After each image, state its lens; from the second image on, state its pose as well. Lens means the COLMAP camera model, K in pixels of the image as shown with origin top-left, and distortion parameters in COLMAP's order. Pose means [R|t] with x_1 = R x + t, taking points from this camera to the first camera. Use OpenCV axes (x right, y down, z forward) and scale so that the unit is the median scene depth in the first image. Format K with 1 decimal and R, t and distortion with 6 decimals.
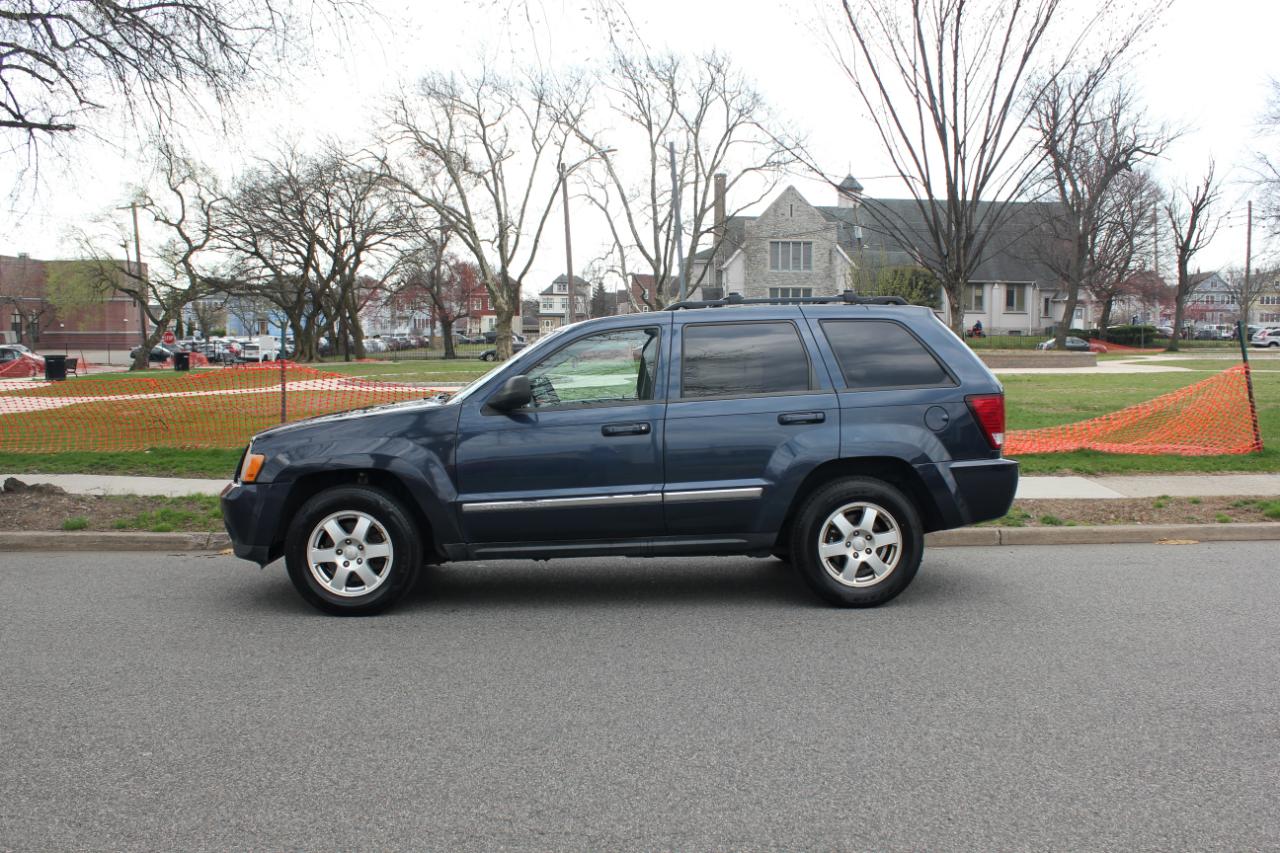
lens RADIAL K [[1124.6, 0, 655.2], [0, 1124.6, 452.5], [0, 0, 1]] dist [-0.104345, 0.059485]
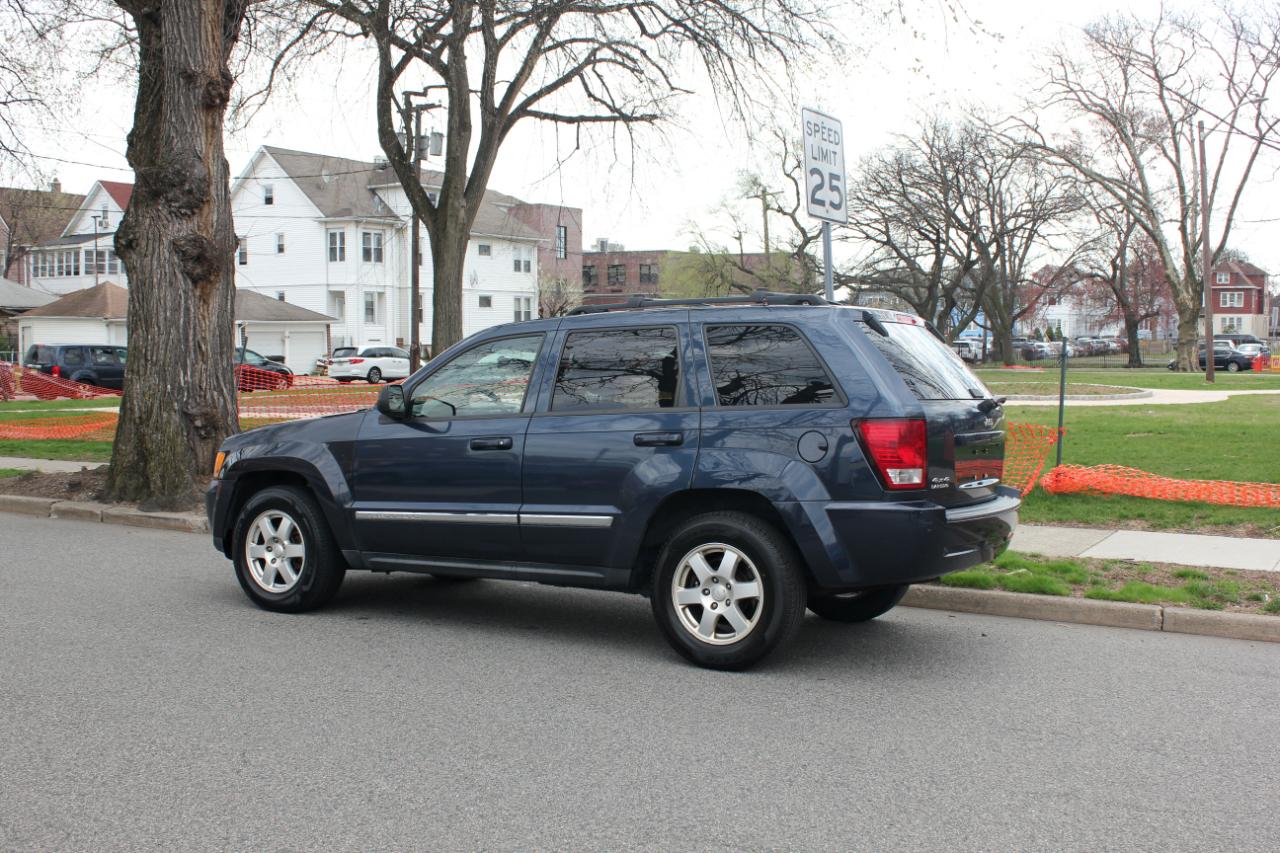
lens RADIAL K [[1324.9, 0, 616.4], [0, 1324.9, 465.8], [0, 0, 1]] dist [-0.079490, 0.000000]
pose [[0.844374, 0.051195, -0.533303, 0.117981], [-0.054953, 0.998450, 0.008839, -0.003208], [0.532929, 0.021843, 0.845878, 0.022524]]
